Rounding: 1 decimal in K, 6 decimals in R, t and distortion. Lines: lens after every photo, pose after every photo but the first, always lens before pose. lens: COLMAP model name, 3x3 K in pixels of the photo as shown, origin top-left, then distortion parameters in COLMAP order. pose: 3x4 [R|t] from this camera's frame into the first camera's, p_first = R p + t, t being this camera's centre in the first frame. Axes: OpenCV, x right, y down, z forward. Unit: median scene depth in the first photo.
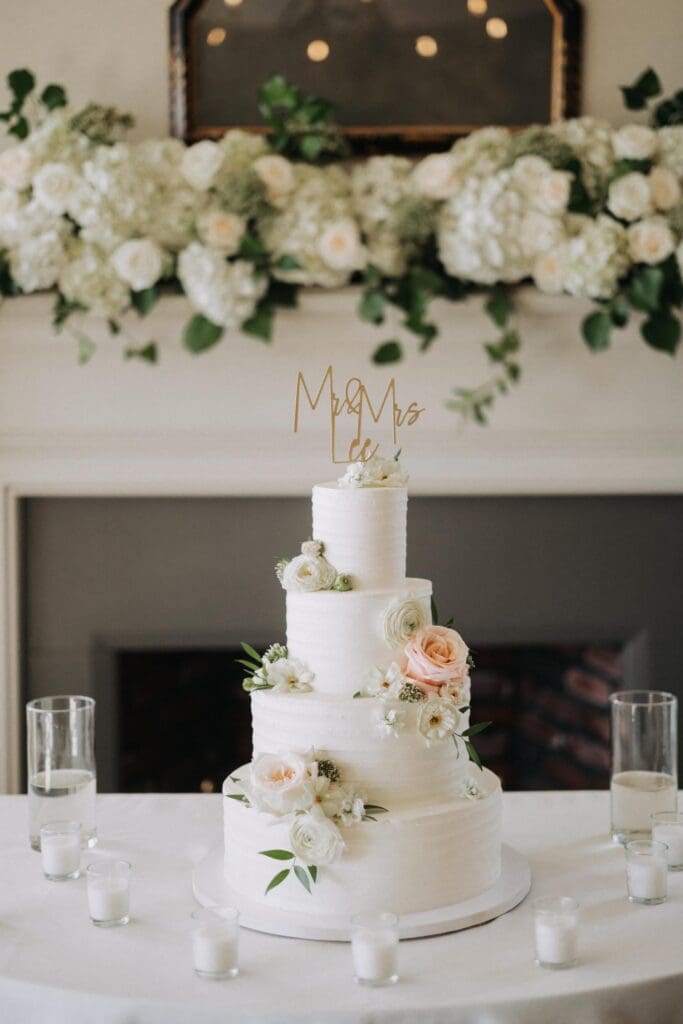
lens RADIAL K [[1844.4, 0, 341.5], [0, 1844.4, 512.0], [0, 0, 1]] dist [-0.004184, -0.034609]
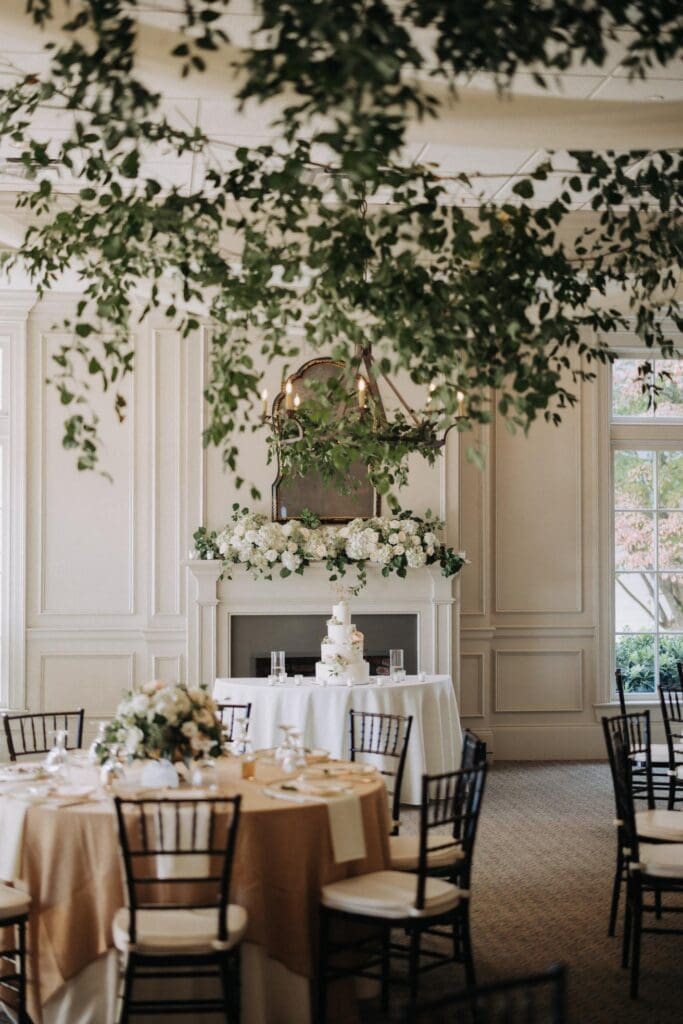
lens RADIAL K [[1844.4, 0, 341.5], [0, 1844.4, 512.0], [0, 0, 1]] dist [-0.004184, -0.034609]
pose [[0.992815, 0.005156, 0.119550, -0.428048], [0.007483, 0.994441, -0.105028, 0.187670], [-0.119427, 0.105168, 0.987257, -2.898734]]
